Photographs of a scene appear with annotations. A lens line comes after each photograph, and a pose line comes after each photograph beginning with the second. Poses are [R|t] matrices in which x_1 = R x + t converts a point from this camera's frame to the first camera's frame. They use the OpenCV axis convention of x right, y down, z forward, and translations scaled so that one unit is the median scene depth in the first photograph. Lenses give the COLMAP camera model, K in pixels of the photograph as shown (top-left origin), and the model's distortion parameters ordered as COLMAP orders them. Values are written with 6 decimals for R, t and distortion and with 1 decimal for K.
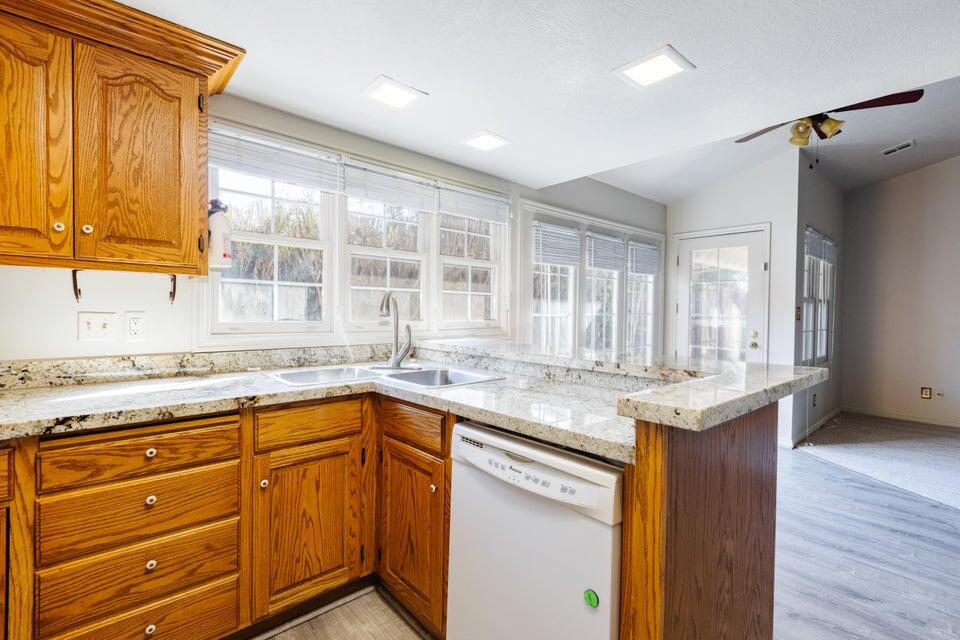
lens RADIAL K [[437.7, 0, 478.2], [0, 437.7, 317.7], [0, 0, 1]] dist [0.000896, 0.000225]
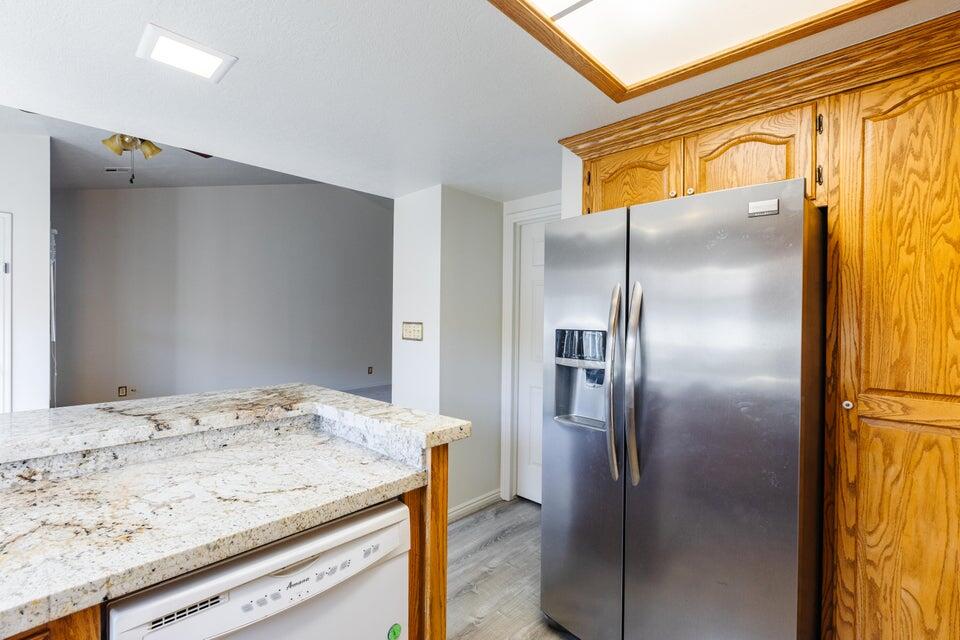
lens RADIAL K [[437.7, 0, 476.7], [0, 437.7, 320.2], [0, 0, 1]] dist [0.000896, 0.000225]
pose [[-0.083820, -0.020463, 0.996271, -0.666337], [0.004791, 0.999769, 0.020937, -0.116490], [-0.996469, 0.006528, -0.083703, 0.733301]]
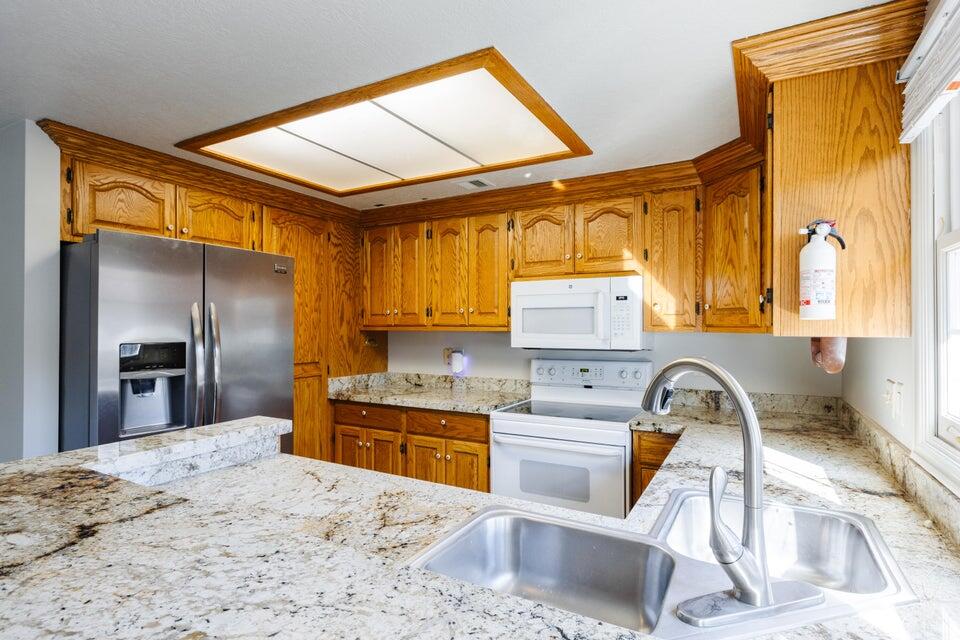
lens RADIAL K [[496.1, 0, 479.3], [0, 496.1, 322.5], [0, 0, 1]] dist [-0.001189, -0.000117]
pose [[-0.944457, -0.014210, -0.328329, 0.183870], [-0.015539, 0.999878, 0.001427, -0.142754], [0.328268, 0.006449, -0.944563, 2.191977]]
